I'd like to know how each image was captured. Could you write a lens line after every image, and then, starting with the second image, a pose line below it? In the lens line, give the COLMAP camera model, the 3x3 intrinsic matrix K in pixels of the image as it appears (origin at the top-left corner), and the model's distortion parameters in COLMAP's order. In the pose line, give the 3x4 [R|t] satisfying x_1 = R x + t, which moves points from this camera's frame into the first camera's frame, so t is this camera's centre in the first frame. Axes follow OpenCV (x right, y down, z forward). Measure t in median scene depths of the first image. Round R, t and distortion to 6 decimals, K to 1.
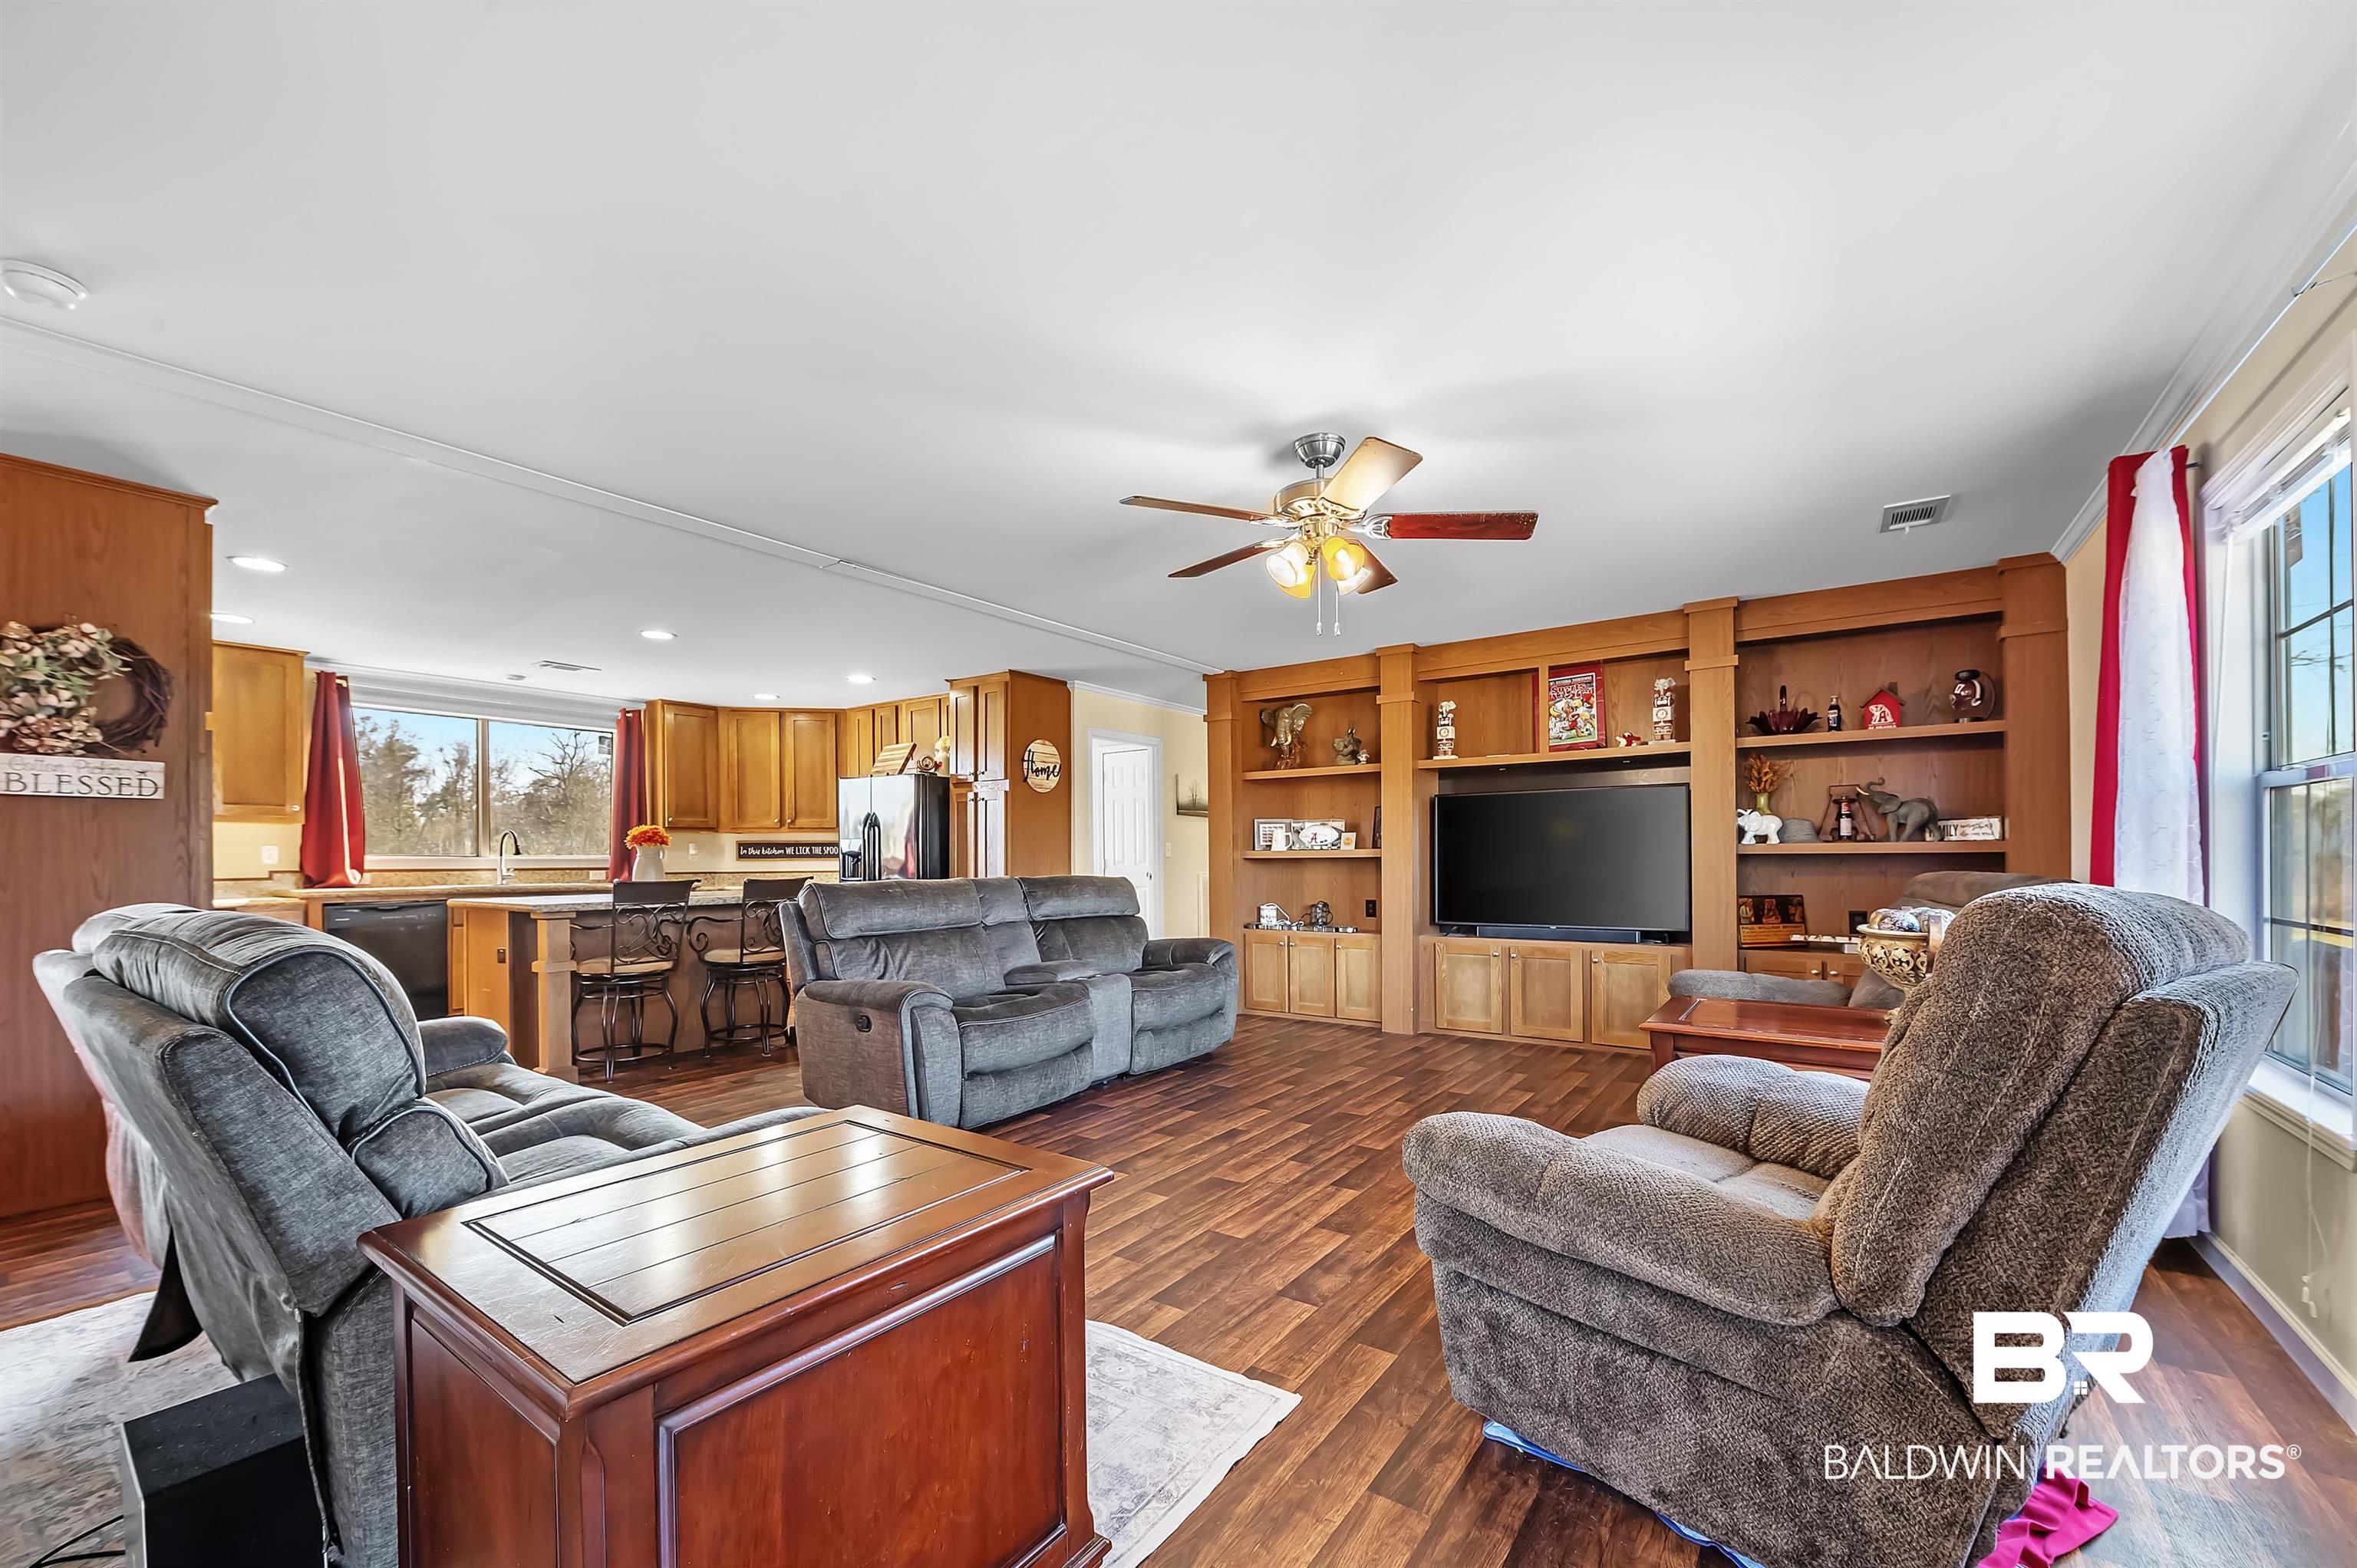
lens RADIAL K [[933.9, 0, 1184.8], [0, 933.9, 855.8], [0, 0, 1]] dist [-0.005981, -0.001854]
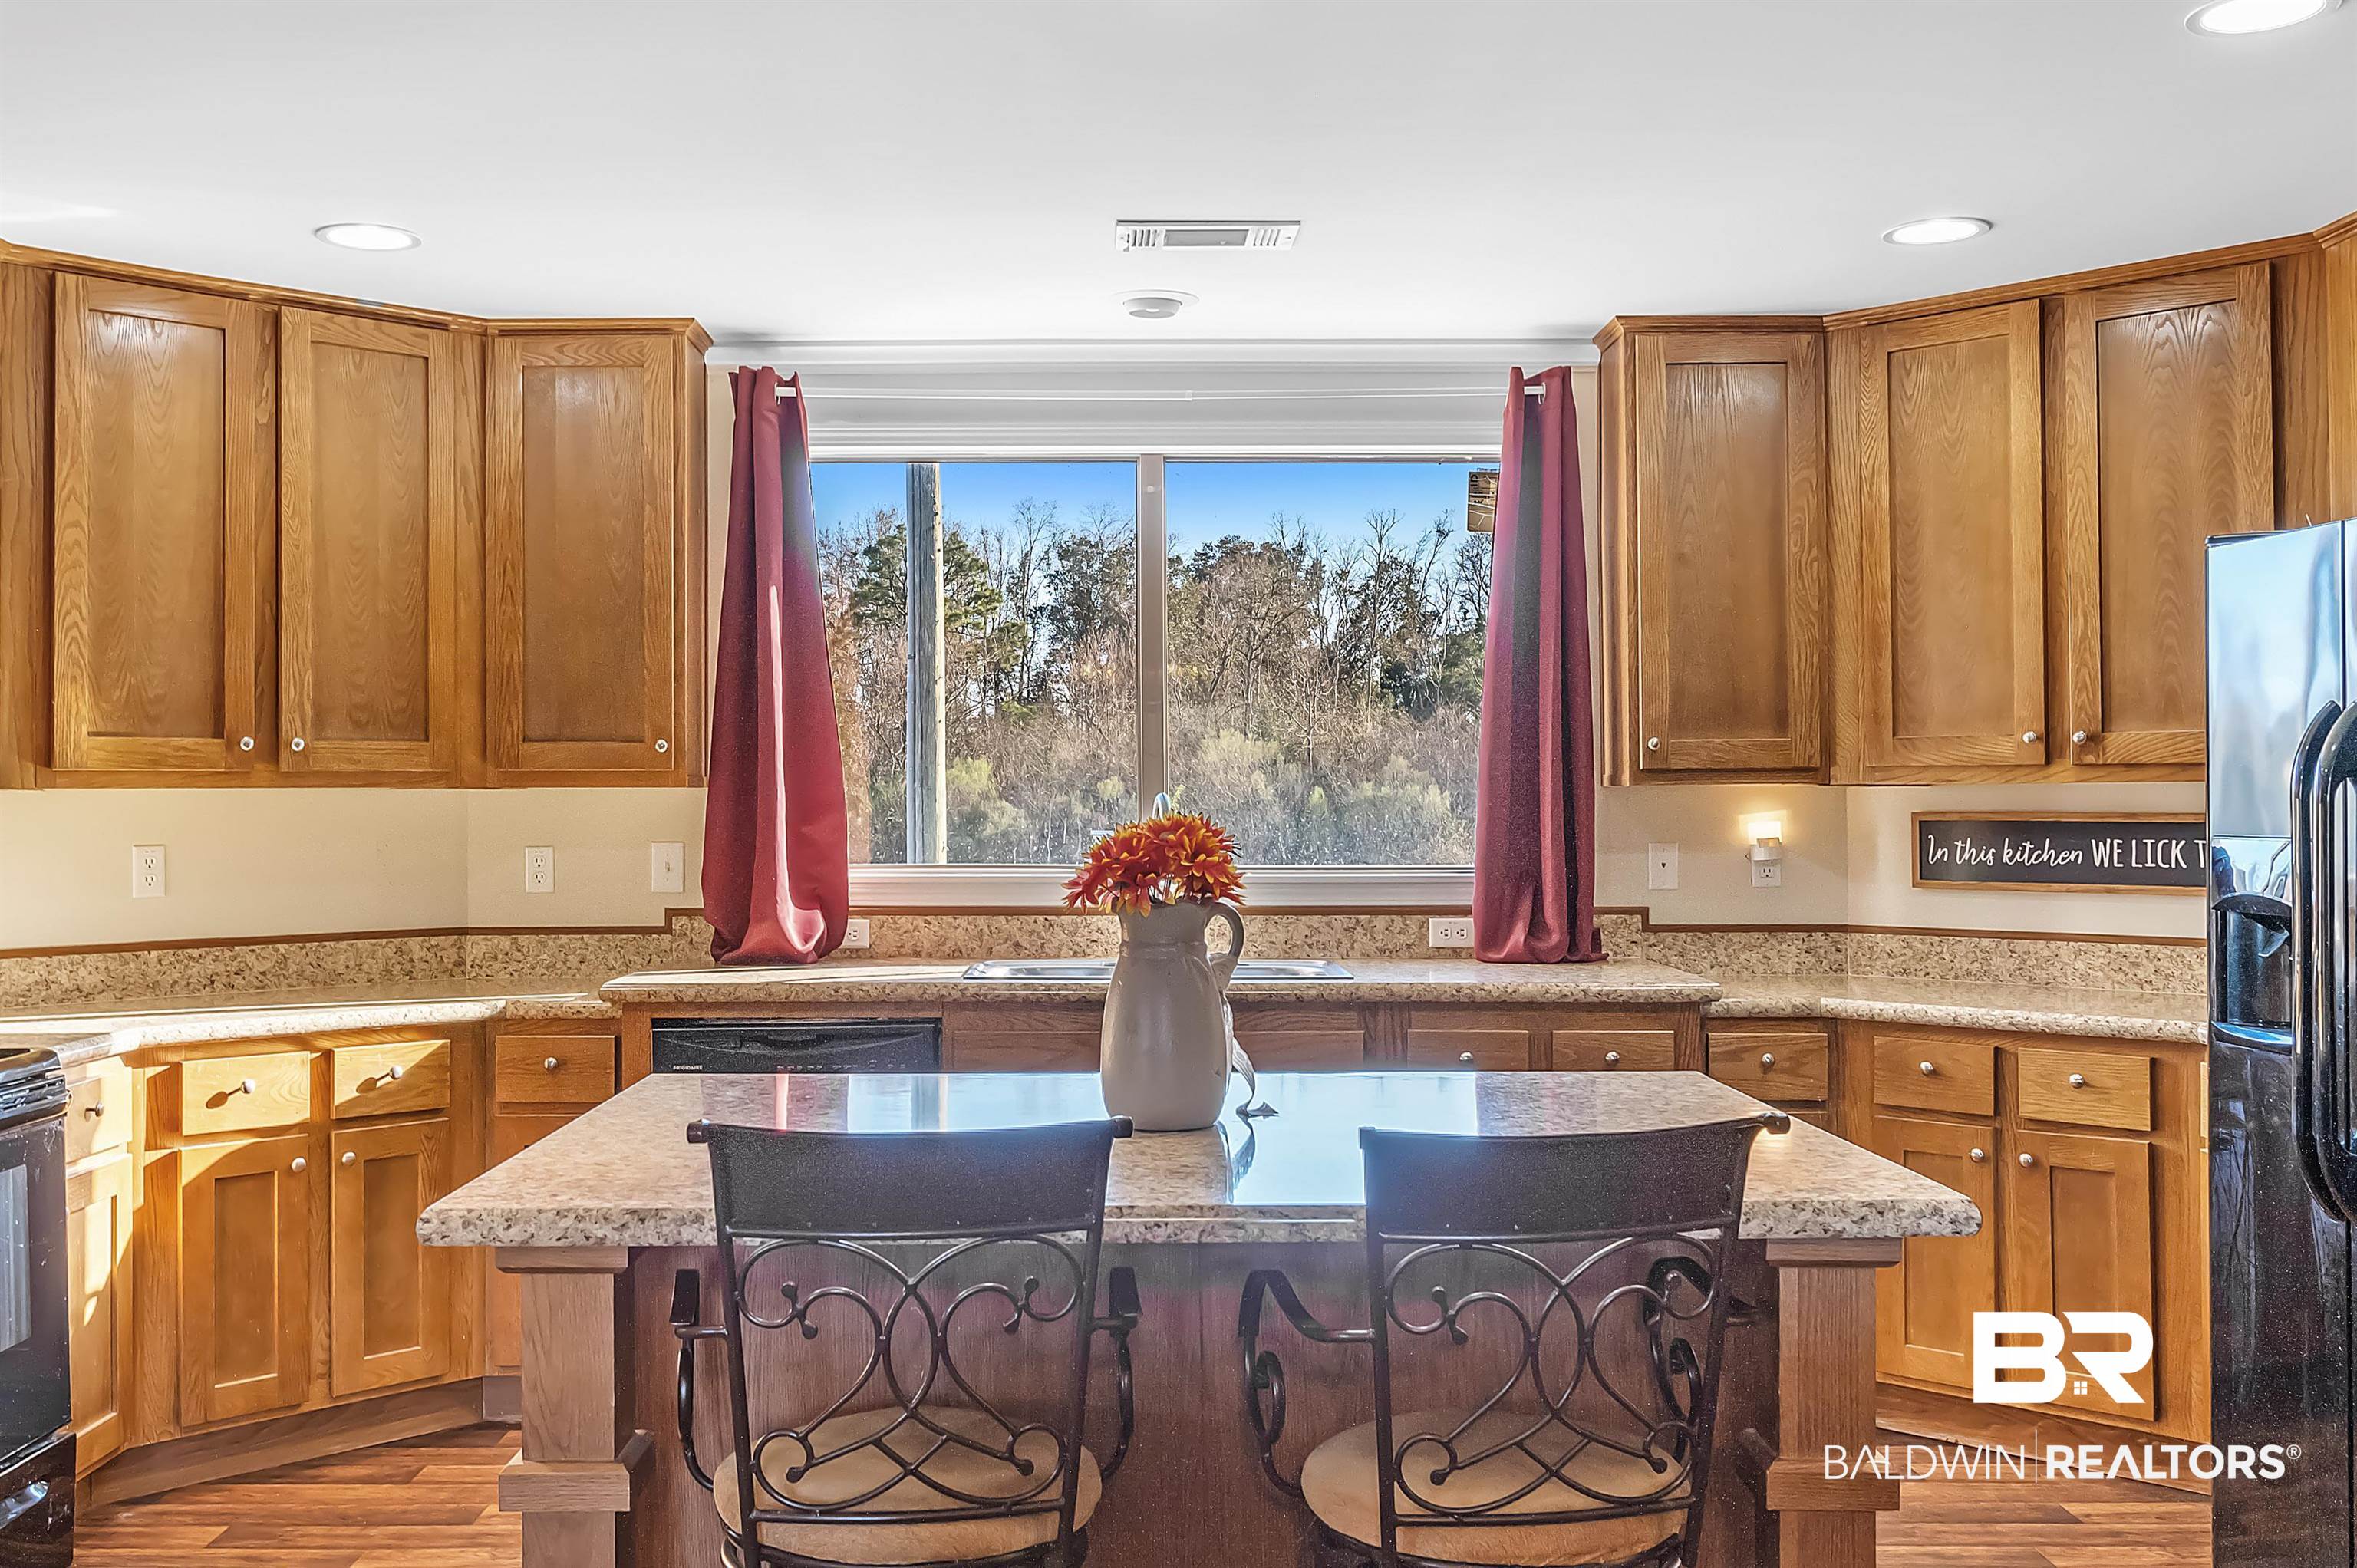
lens RADIAL K [[2242.3, 0, 1096.9], [0, 2242.3, 736.8], [0, 0, 1]] dist [-0.015777, 0.000000]
pose [[0.569577, -0.015486, -0.821792, -0.127058], [0.001732, 0.999843, -0.017641, -0.038780], [0.821936, 0.008625, 0.569514, 0.642562]]
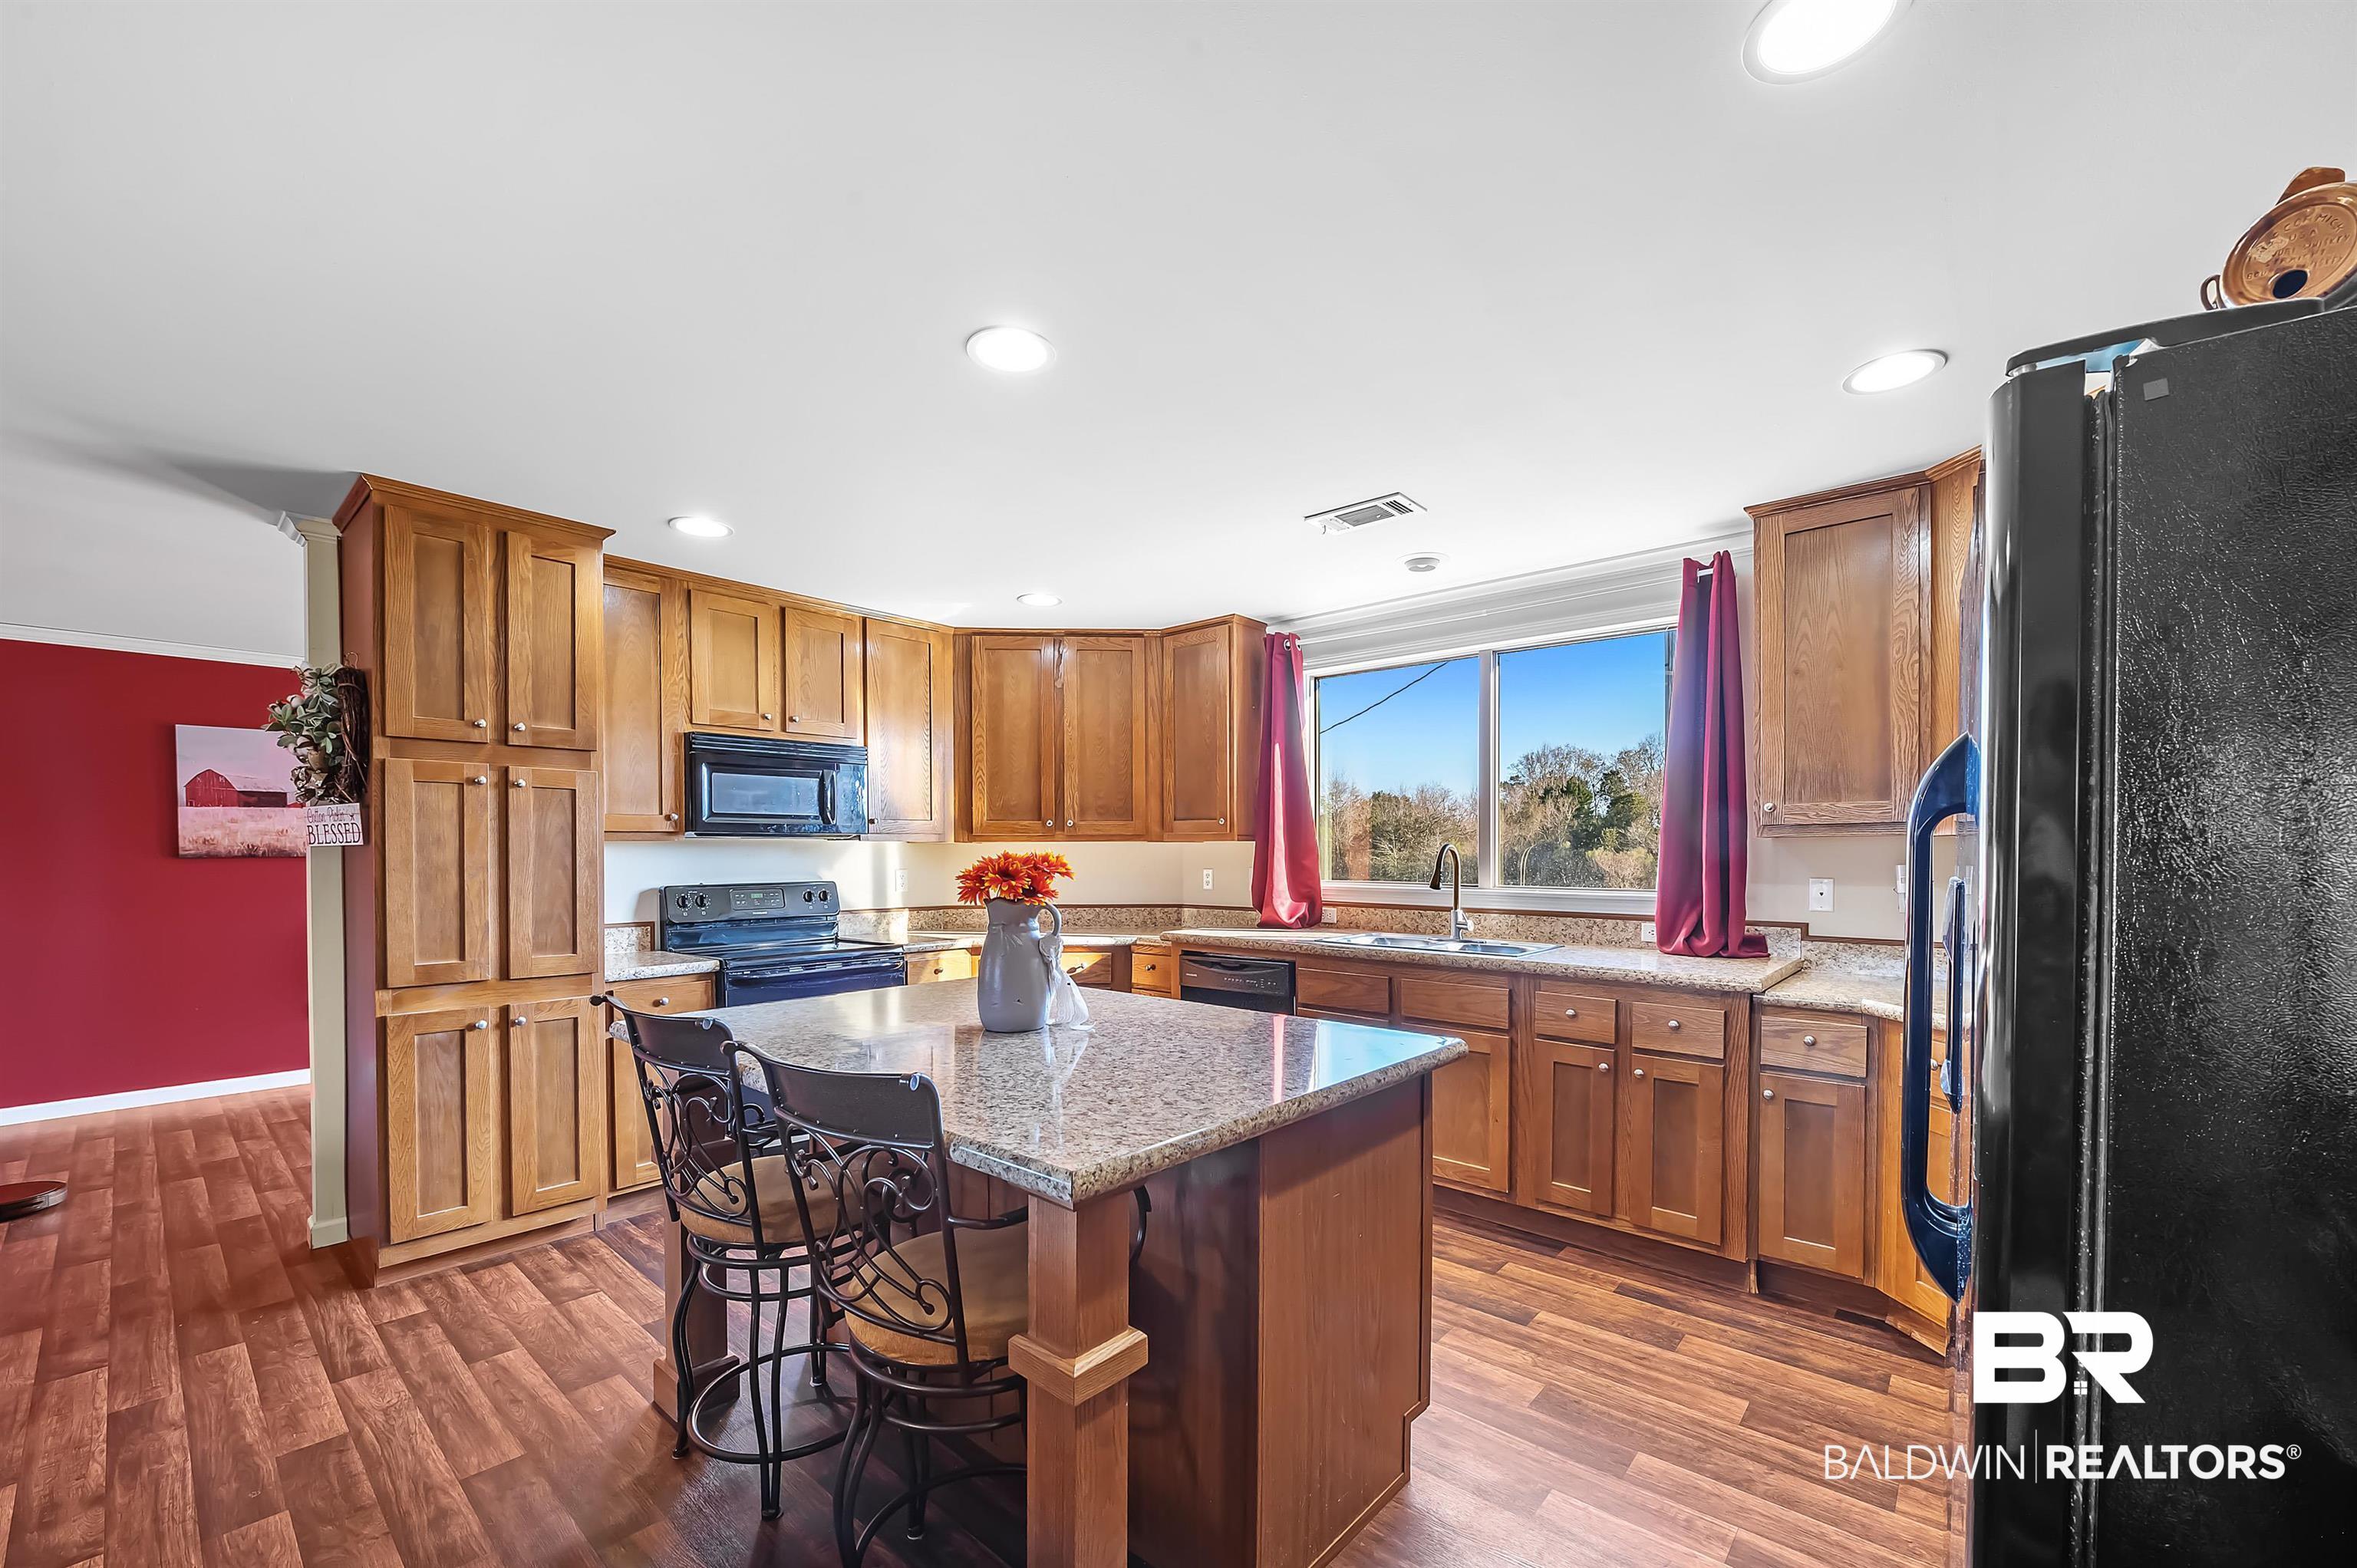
lens RADIAL K [[933.9, 0, 1183.1], [0, 933.9, 845.5], [0, 0, 1]] dist [-0.005981, -0.001854]
pose [[-0.102749, 0.003099, -0.994702, -0.179894], [0.005197, 0.999983, 0.002579, -0.032980], [0.994694, -0.004904, -0.102764, 1.063614]]
